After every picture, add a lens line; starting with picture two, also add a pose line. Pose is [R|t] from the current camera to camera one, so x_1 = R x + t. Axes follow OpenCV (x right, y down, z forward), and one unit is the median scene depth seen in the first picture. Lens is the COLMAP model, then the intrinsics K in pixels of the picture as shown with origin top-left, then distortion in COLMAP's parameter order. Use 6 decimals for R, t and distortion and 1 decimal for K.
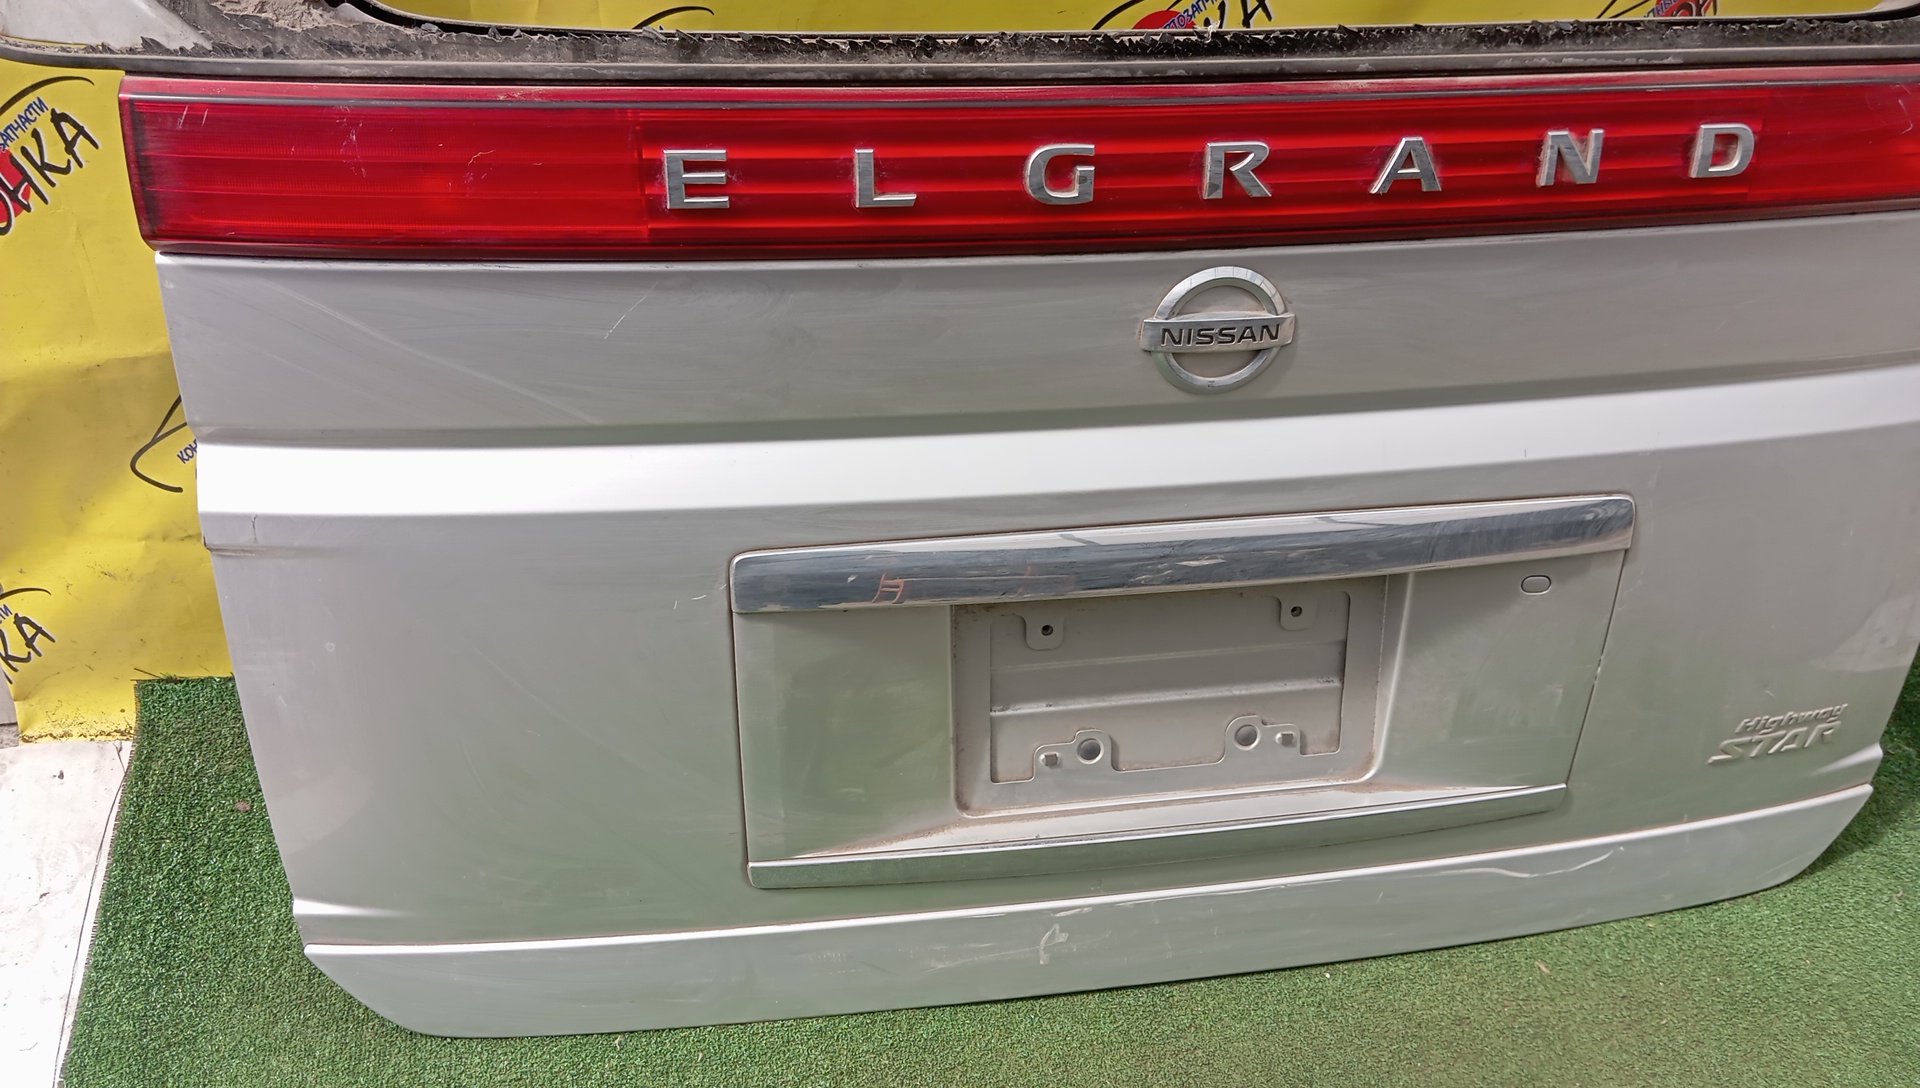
lens RADIAL K [[1569.8, 0, 960.0], [0, 1569.8, 544.0], [0, 0, 1]] dist [0.076903, -0.167908]
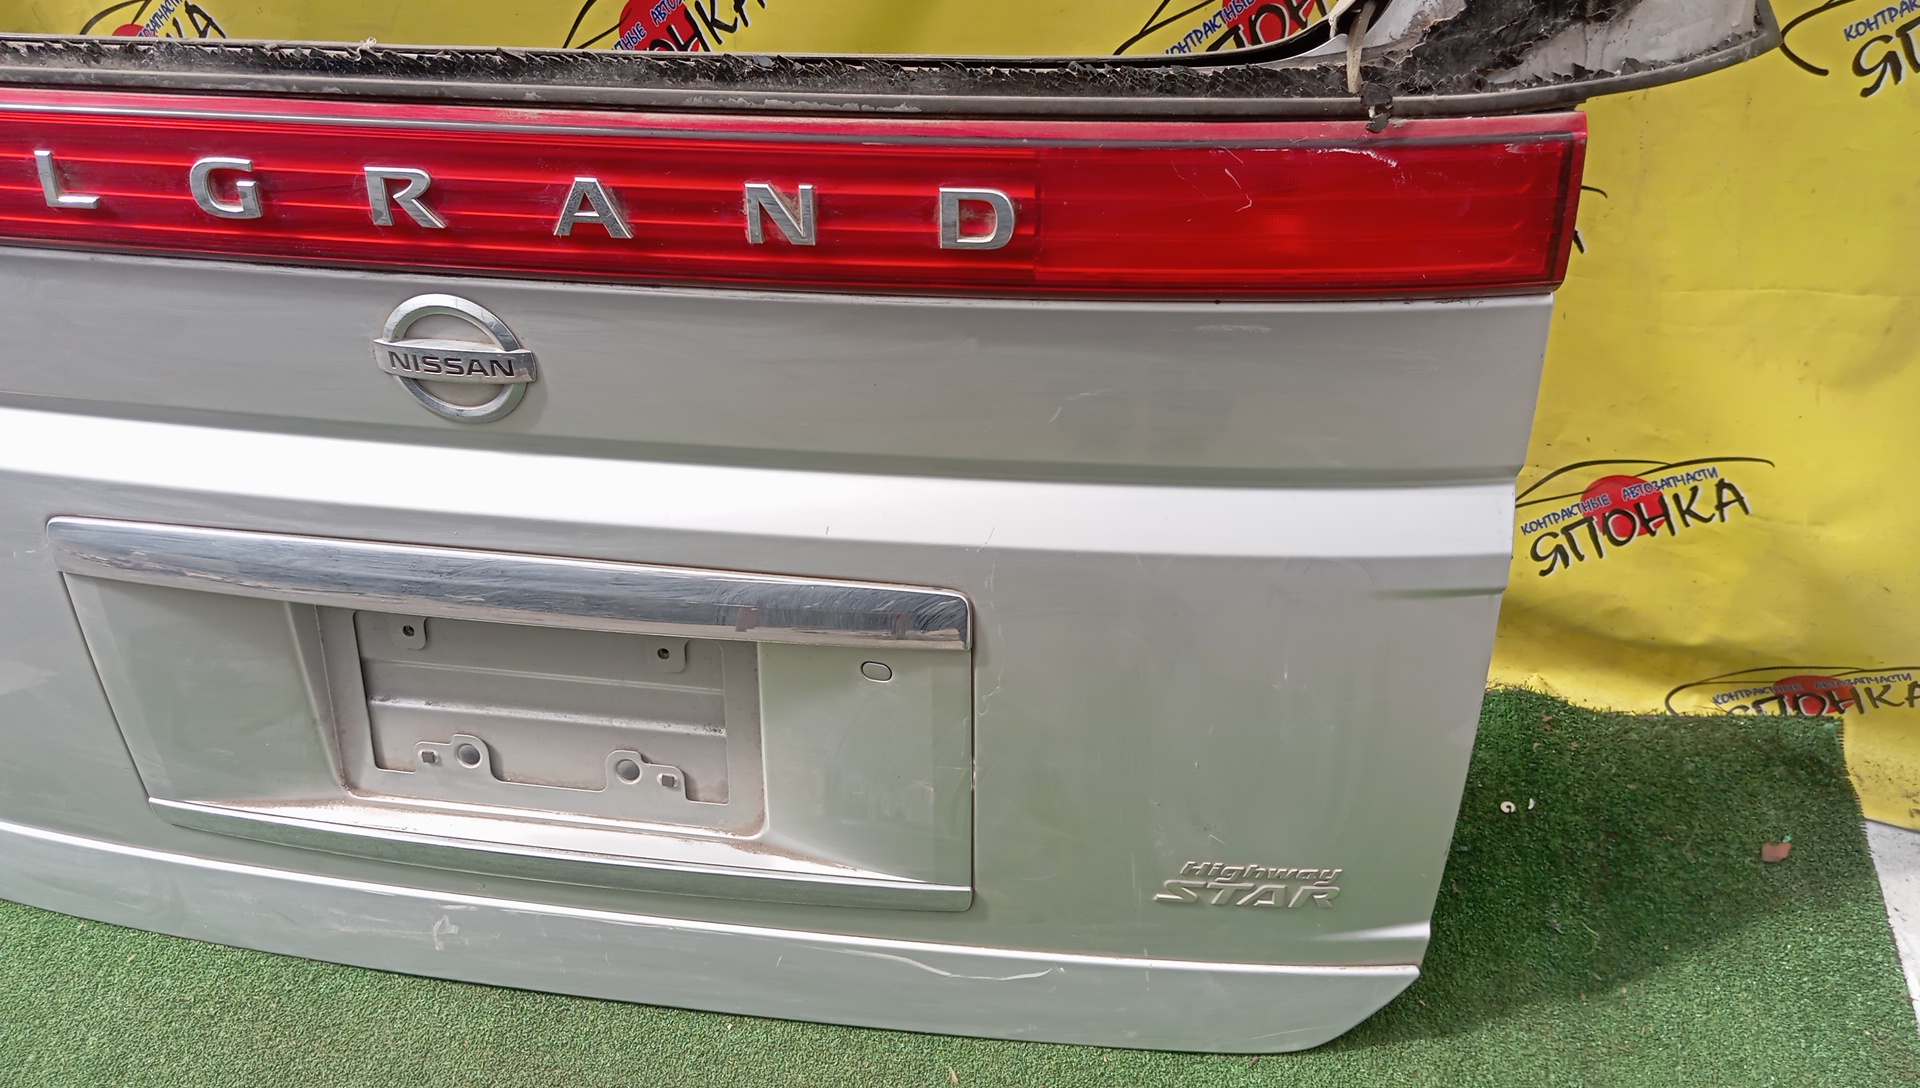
lens RADIAL K [[1552.8, 0, 960.0], [0, 1552.8, 544.0], [0, 0, 1]] dist [0.084510, -0.167235]
pose [[0.939417, 0.153148, -0.306663, 0.765819], [-0.129219, 0.986861, 0.096996, -0.158532], [0.317489, -0.051493, 0.946863, 0.200937]]
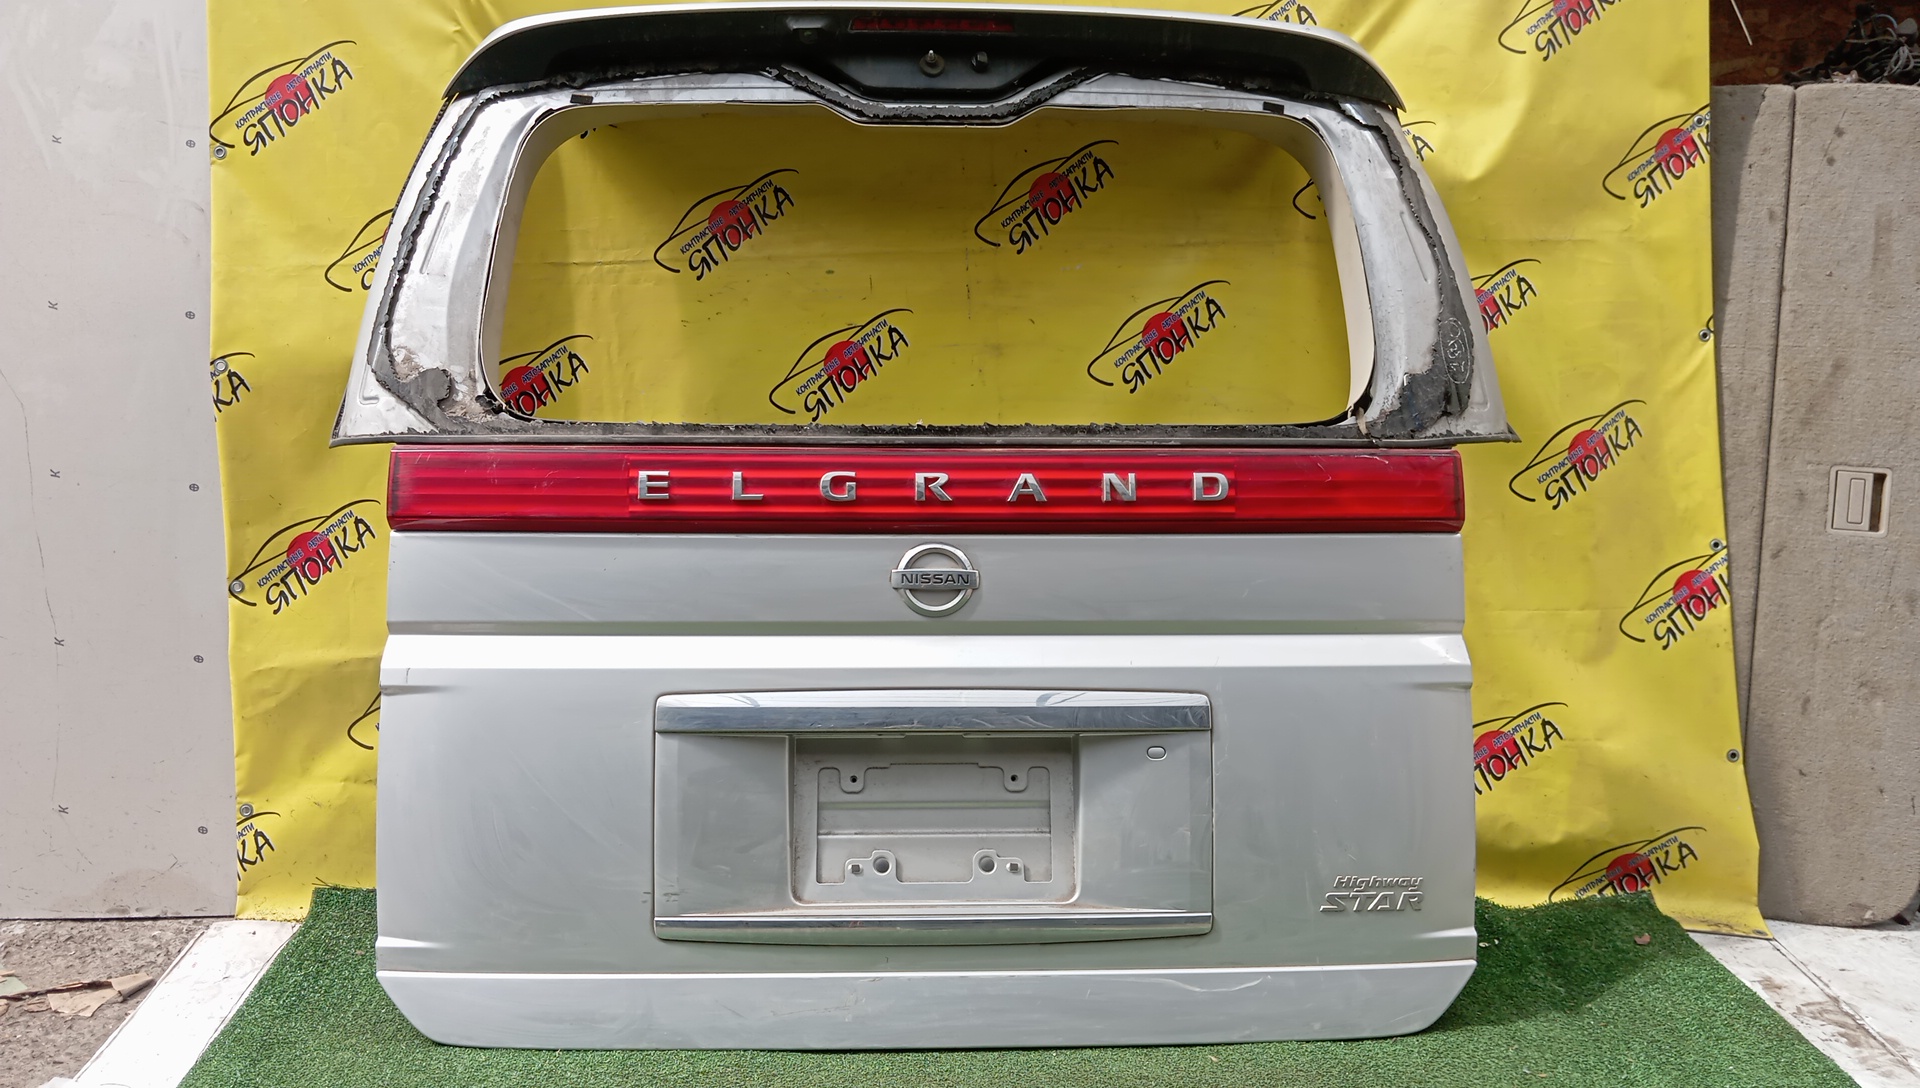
lens RADIAL K [[1552.8, 0, 960.0], [0, 1552.8, 544.0], [0, 0, 1]] dist [0.084510, -0.167235]
pose [[0.990645, -0.030163, -0.133090, 0.437803], [-0.043669, 0.853916, -0.518576, 0.768229], [0.129289, 0.519536, 0.844610, -0.538381]]
